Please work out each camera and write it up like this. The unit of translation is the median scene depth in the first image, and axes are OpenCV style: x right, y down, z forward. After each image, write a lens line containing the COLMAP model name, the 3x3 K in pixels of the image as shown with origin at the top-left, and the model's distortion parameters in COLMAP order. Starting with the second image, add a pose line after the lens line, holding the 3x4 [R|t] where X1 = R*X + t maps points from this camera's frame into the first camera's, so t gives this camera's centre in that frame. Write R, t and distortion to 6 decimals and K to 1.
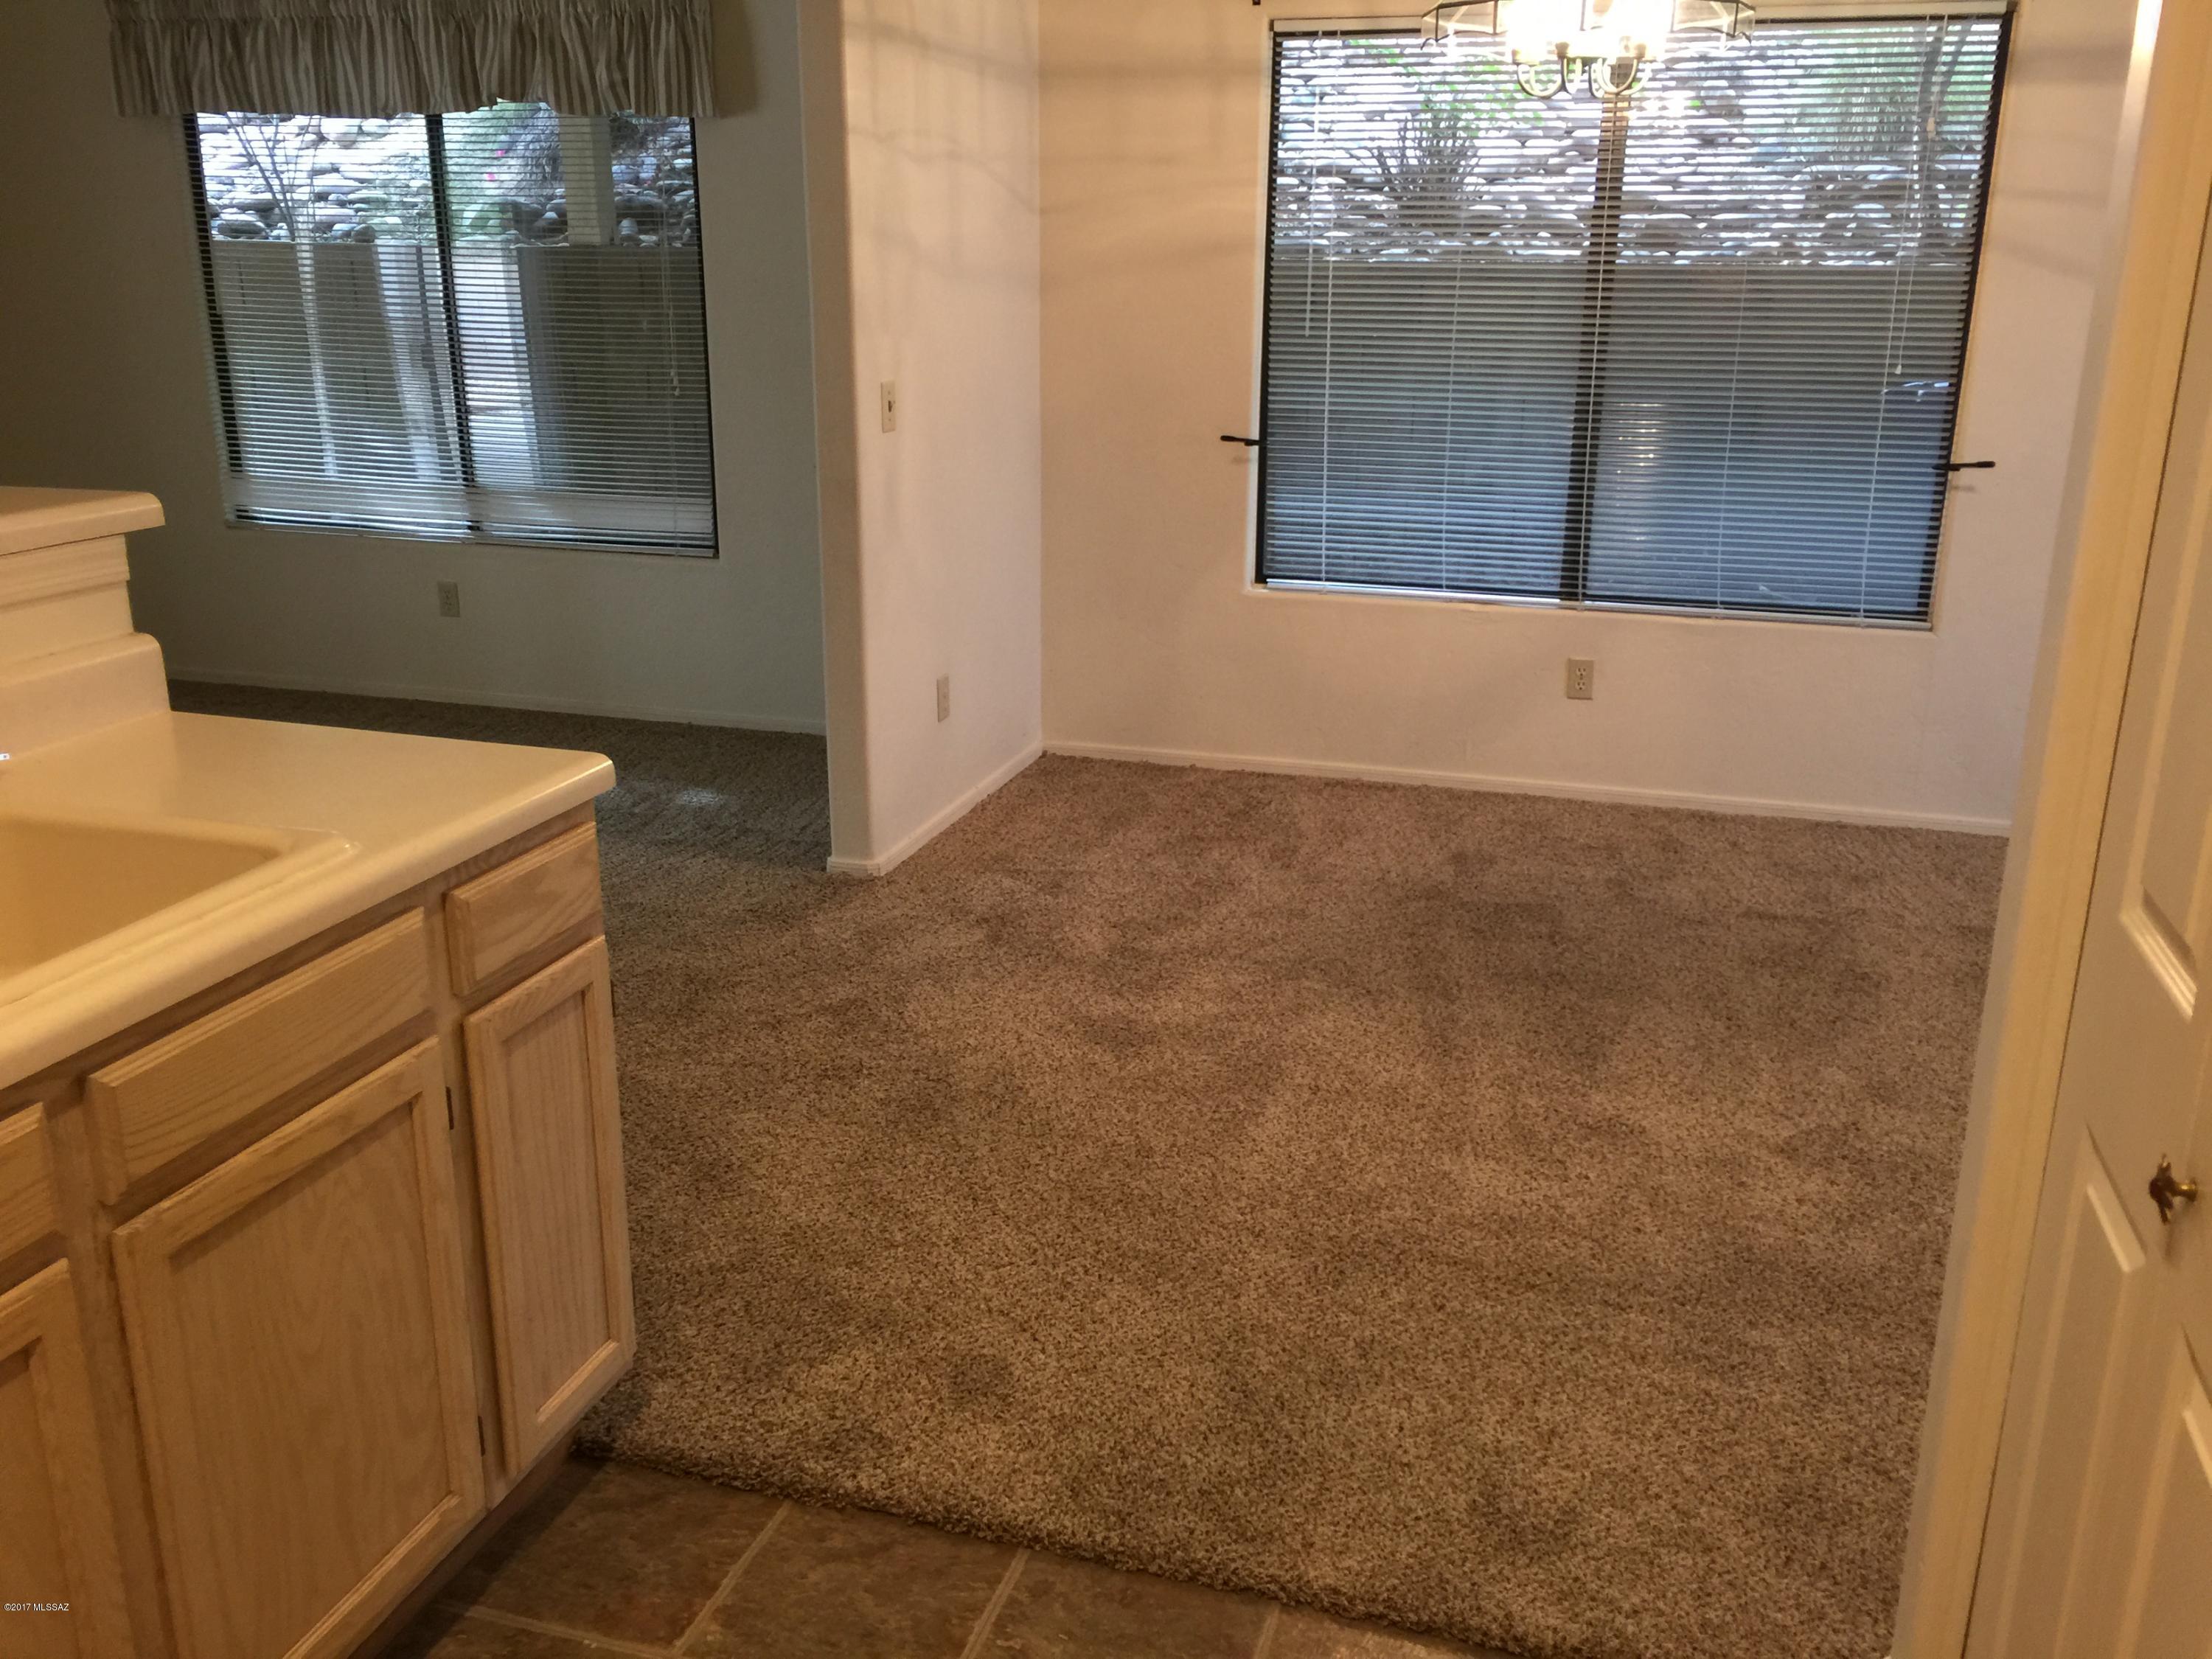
lens RADIAL K [[1868.7, 0, 1108.6], [0, 1868.7, 828.6], [0, 0, 1]] dist [0.010018, -0.003867]
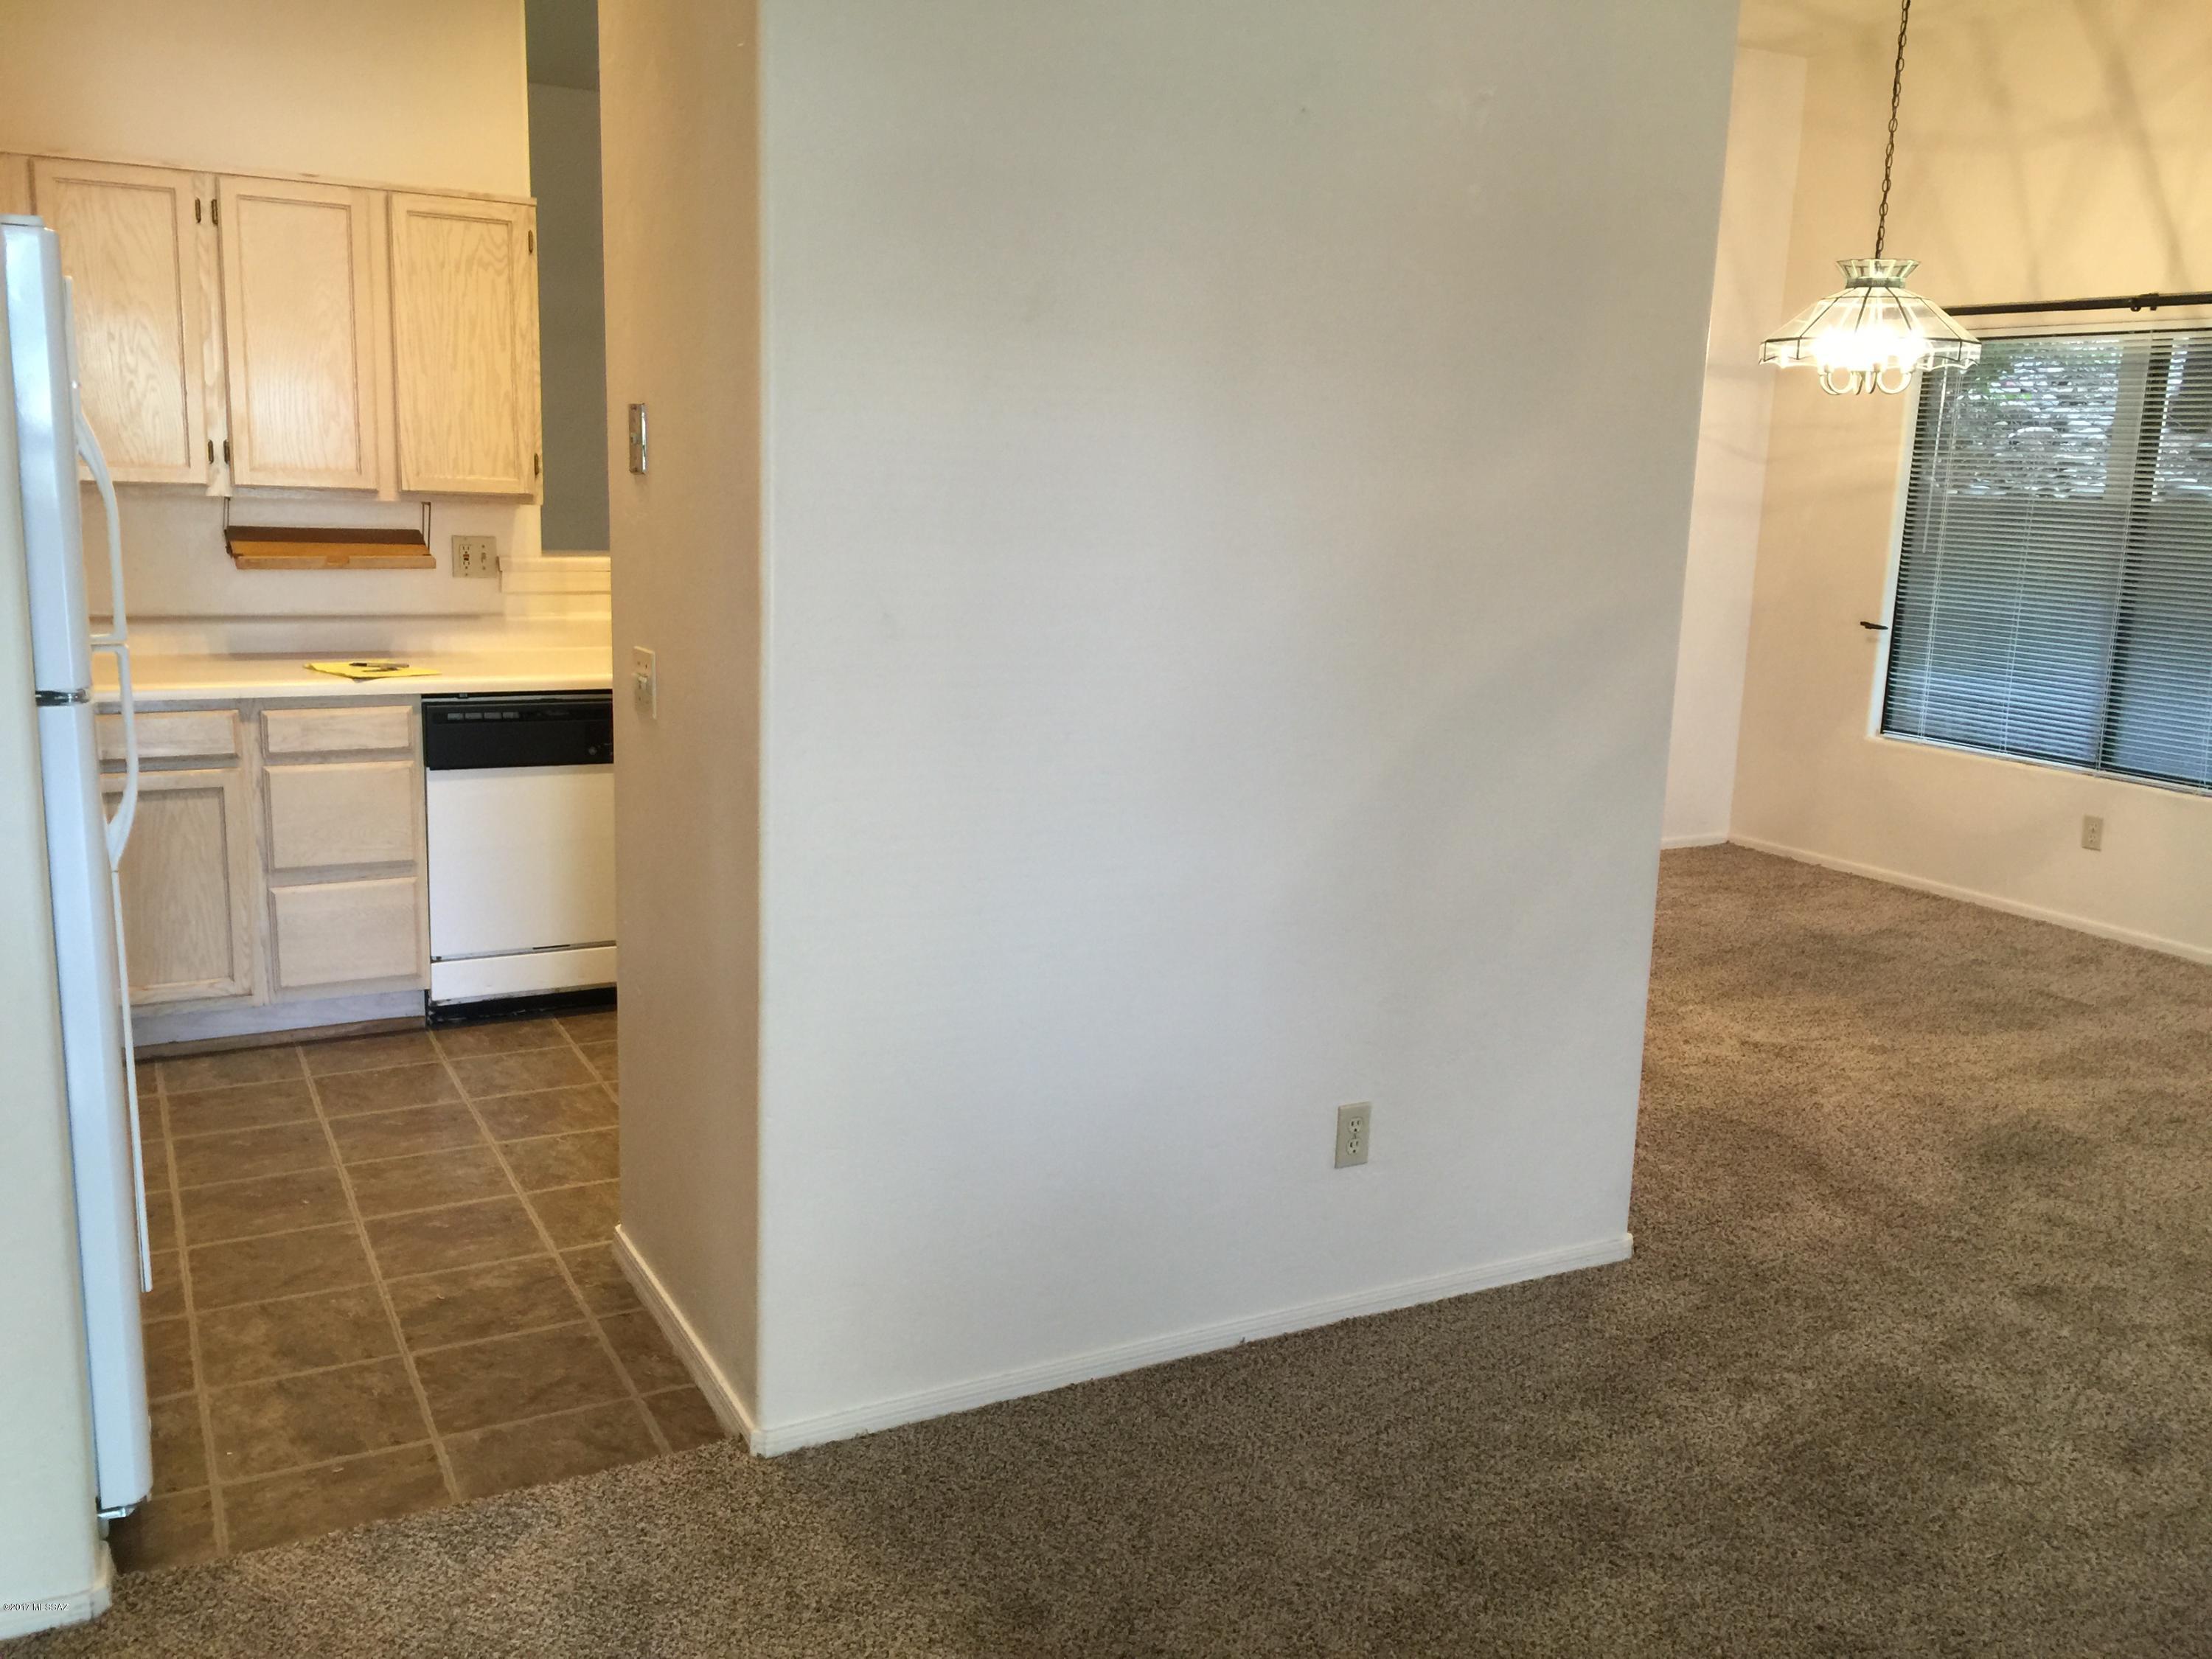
lens RADIAL K [[1868.7, 0, 1104.9], [0, 1868.7, 829.6], [0, 0, 1]] dist [0.010018, -0.003867]
pose [[0.701245, 0.151246, -0.696692, 0.656118], [-0.234768, 0.971721, -0.025350, 0.102514], [0.673156, 0.181337, 0.716922, -0.327050]]
